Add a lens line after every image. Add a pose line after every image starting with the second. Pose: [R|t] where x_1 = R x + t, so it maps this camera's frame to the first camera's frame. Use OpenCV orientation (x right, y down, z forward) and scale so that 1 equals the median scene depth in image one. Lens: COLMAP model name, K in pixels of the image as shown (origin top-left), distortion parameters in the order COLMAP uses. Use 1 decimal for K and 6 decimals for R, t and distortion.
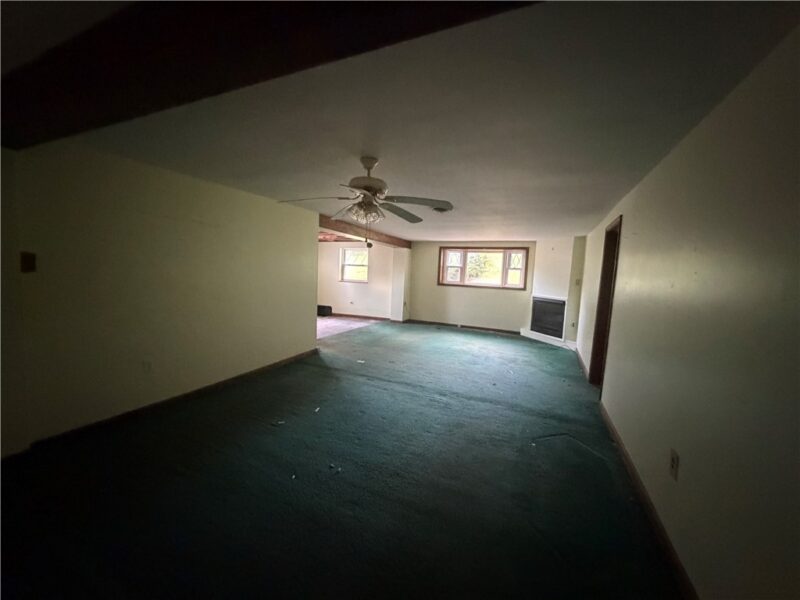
lens RADIAL K [[323.2, 0, 398.1], [0, 323.2, 300.6], [0, 0, 1]] dist [0.002008, 0.000064]
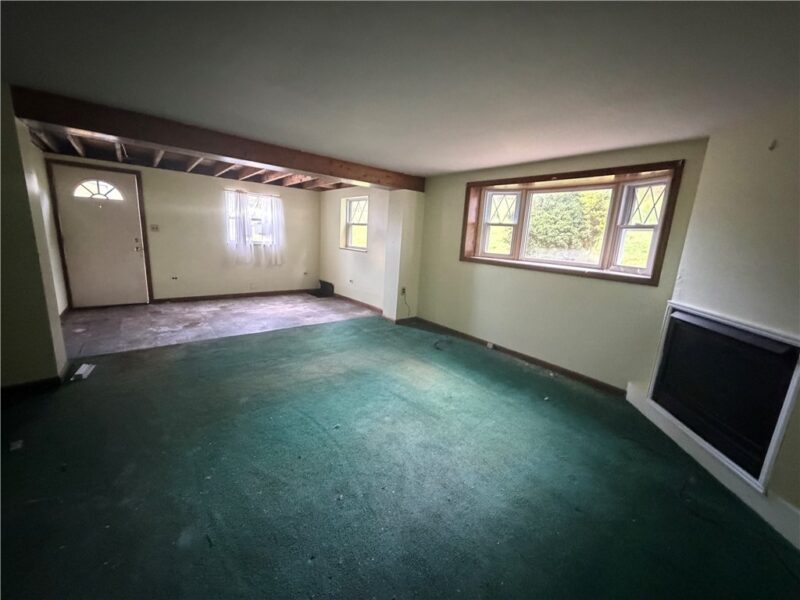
lens RADIAL K [[323.2, 0, 400.3], [0, 323.2, 301.2], [0, 0, 1]] dist [0.002008, 0.000064]
pose [[0.871721, 0.109623, -0.477583, 0.293474], [-0.068545, 0.992351, 0.102668, -0.029667], [0.485185, -0.056762, 0.872567, 0.500009]]
